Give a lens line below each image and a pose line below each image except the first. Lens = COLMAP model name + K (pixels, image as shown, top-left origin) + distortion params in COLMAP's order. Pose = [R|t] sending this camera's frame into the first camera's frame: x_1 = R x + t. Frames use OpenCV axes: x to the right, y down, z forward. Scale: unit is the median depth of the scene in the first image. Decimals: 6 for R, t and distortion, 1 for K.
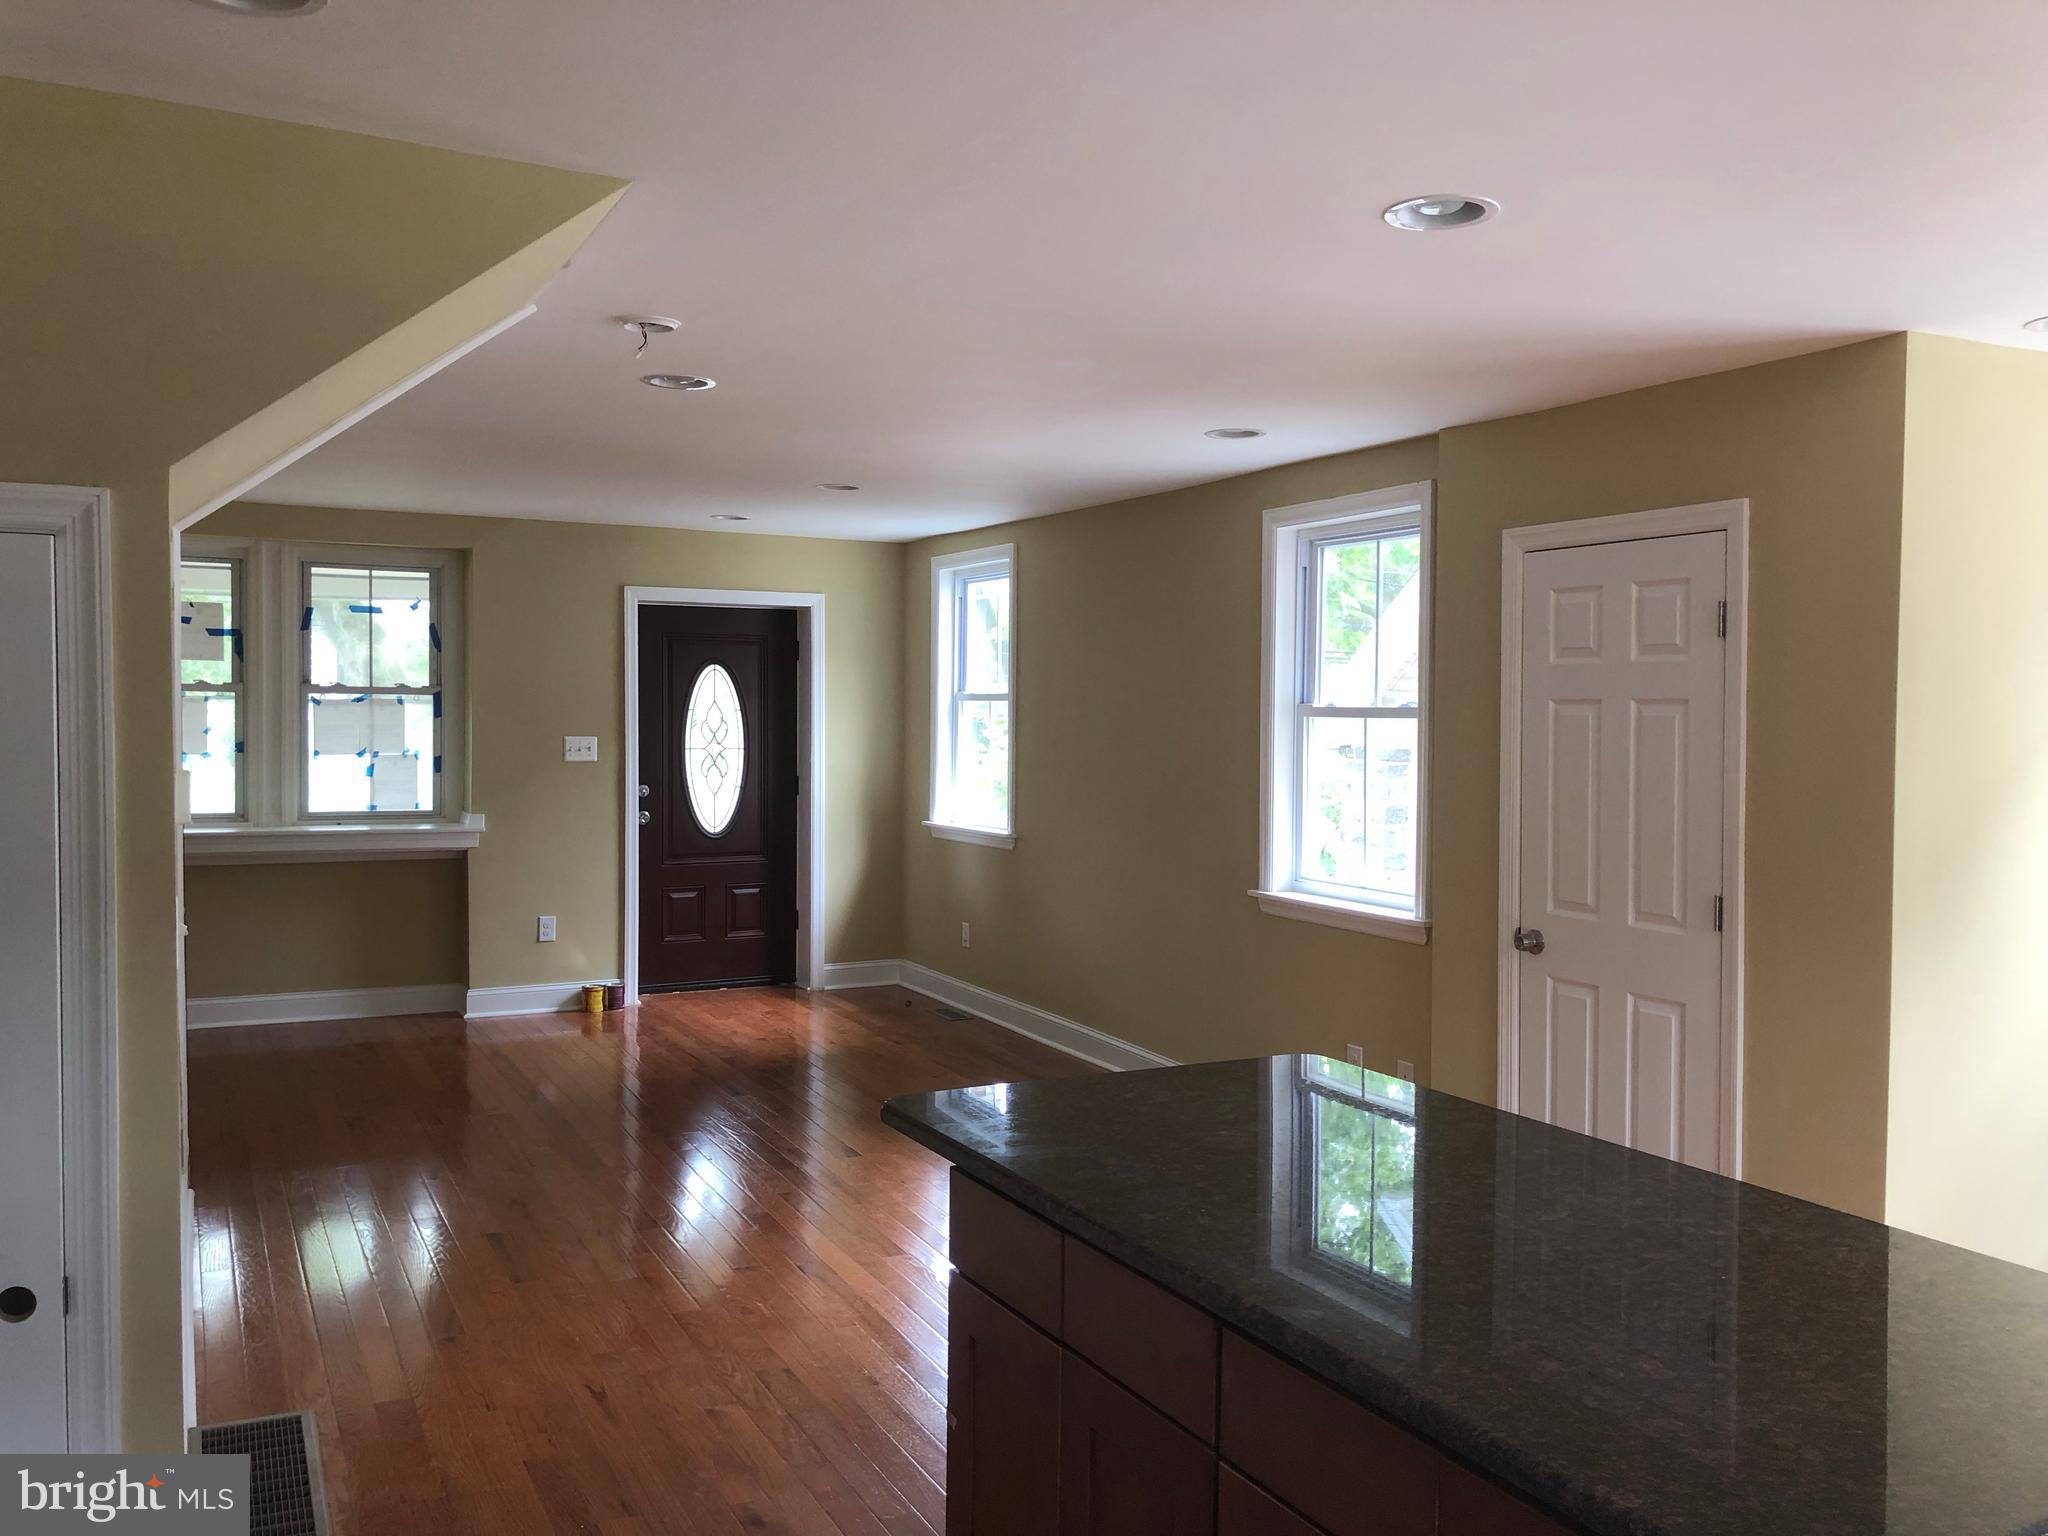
lens RADIAL K [[1706.8, 0, 1015.5], [0, 1706.8, 768.6], [0, 0, 1]] dist [0.064505, -0.074664]
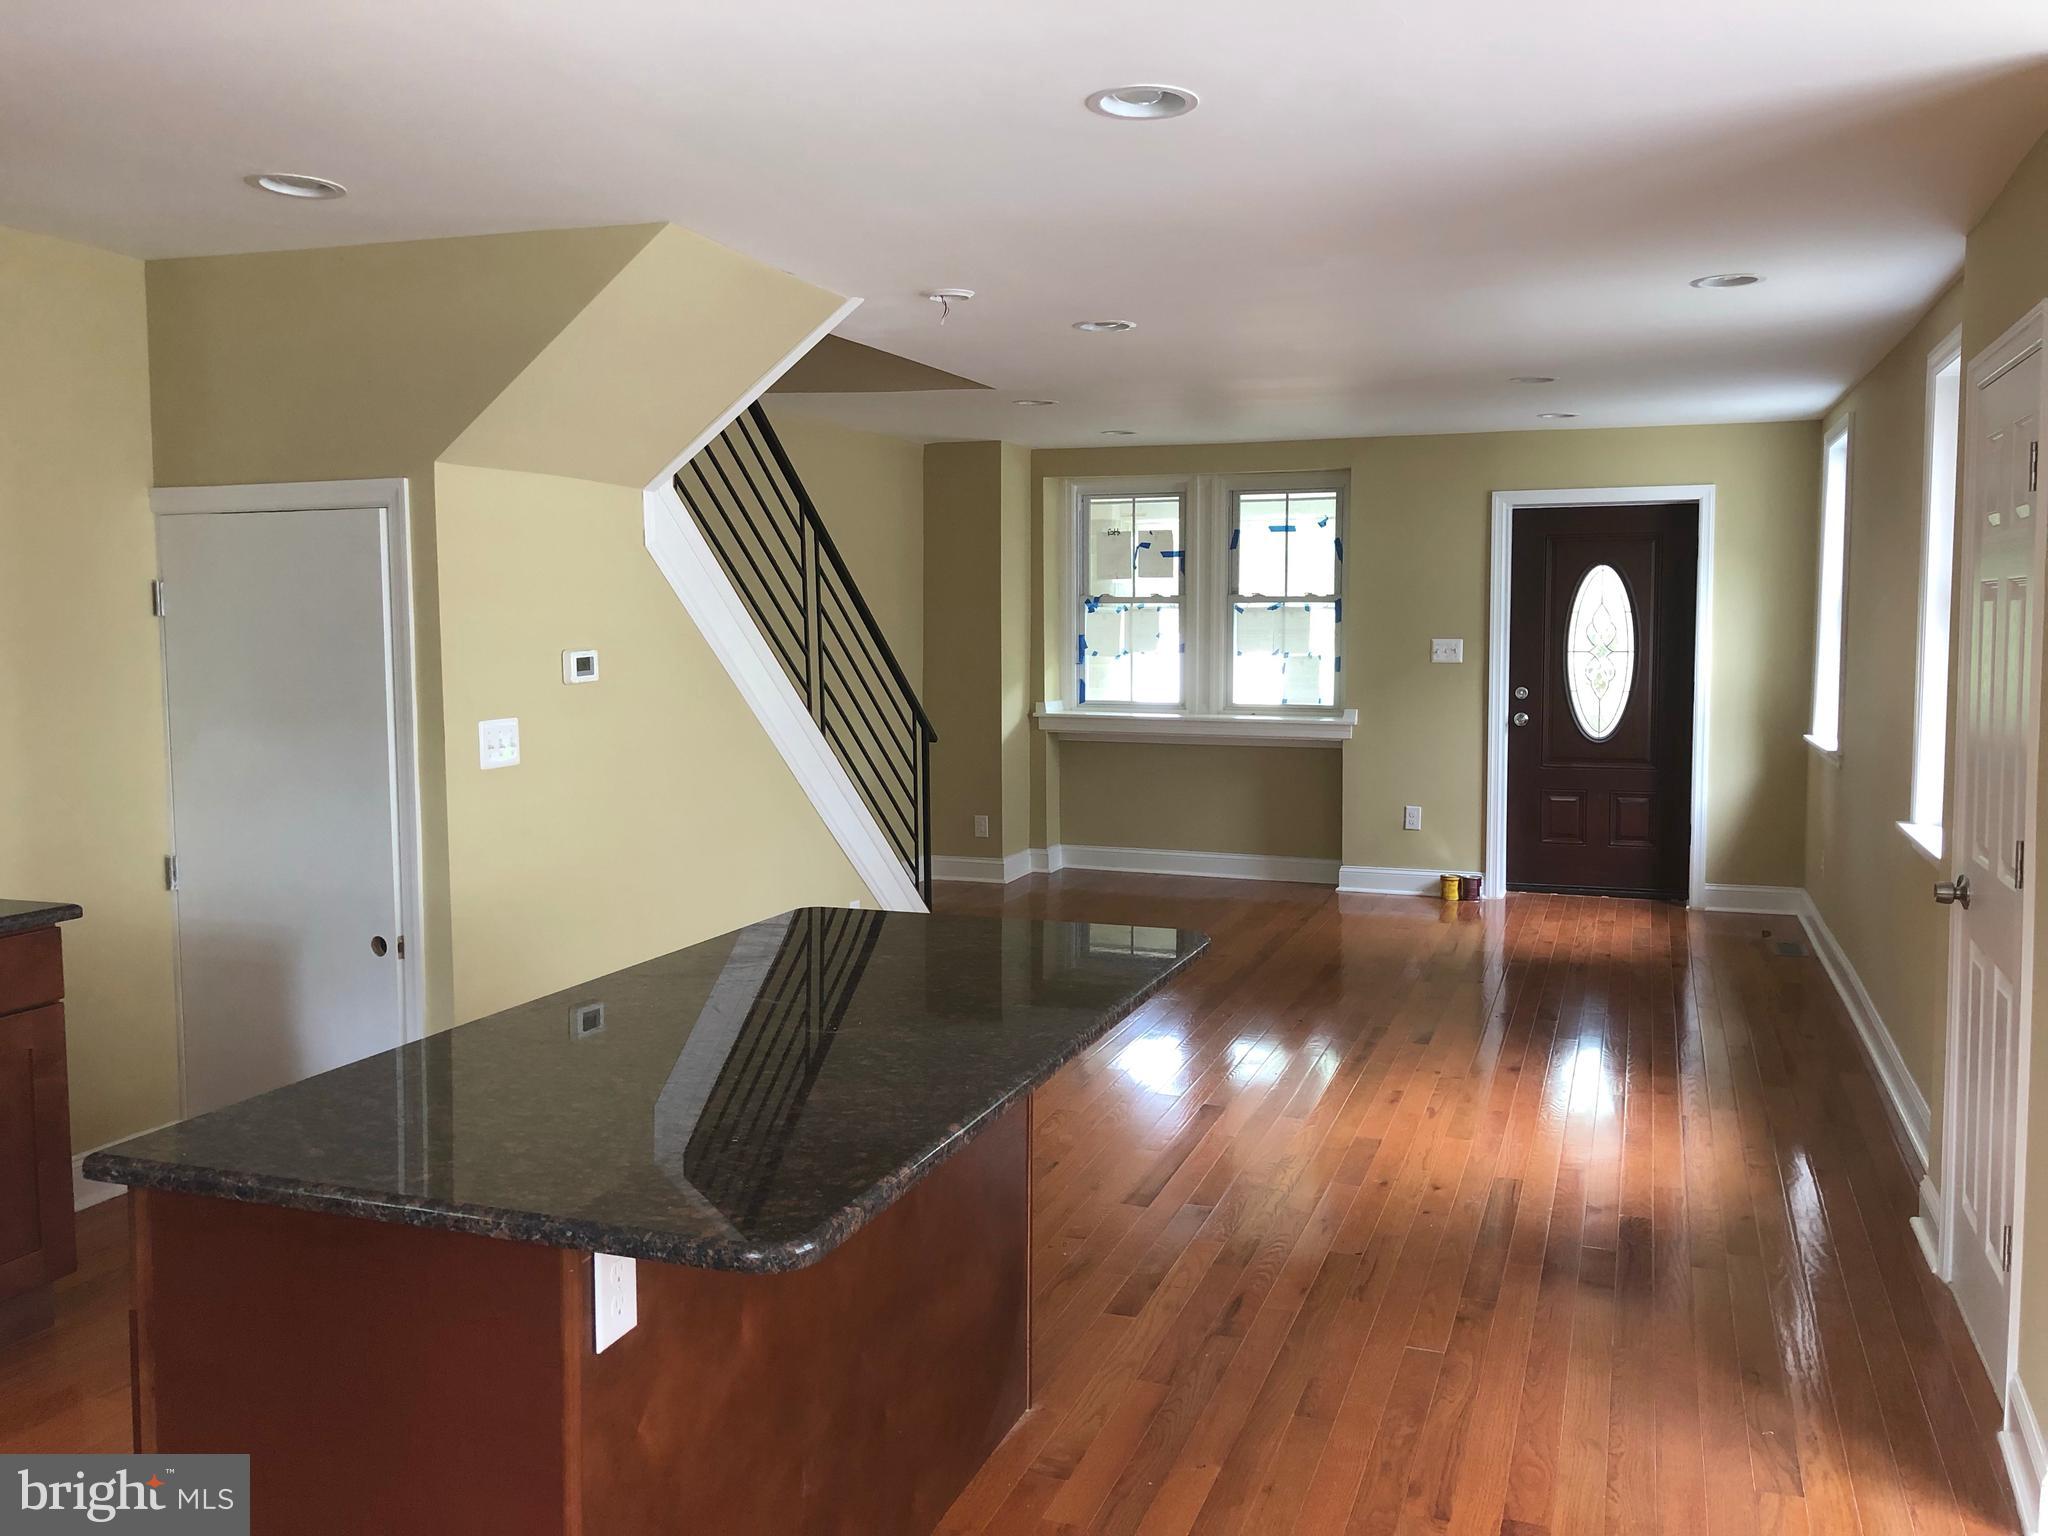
lens RADIAL K [[1706.8, 0, 1006.2], [0, 1706.8, 774.6], [0, 0, 1]] dist [0.064505, -0.074664]
pose [[0.676792, 0.058228, -0.733868, 0.344653], [-0.018172, 0.997885, 0.062417, 0.003511], [0.735950, -0.028908, 0.676418, 0.085177]]
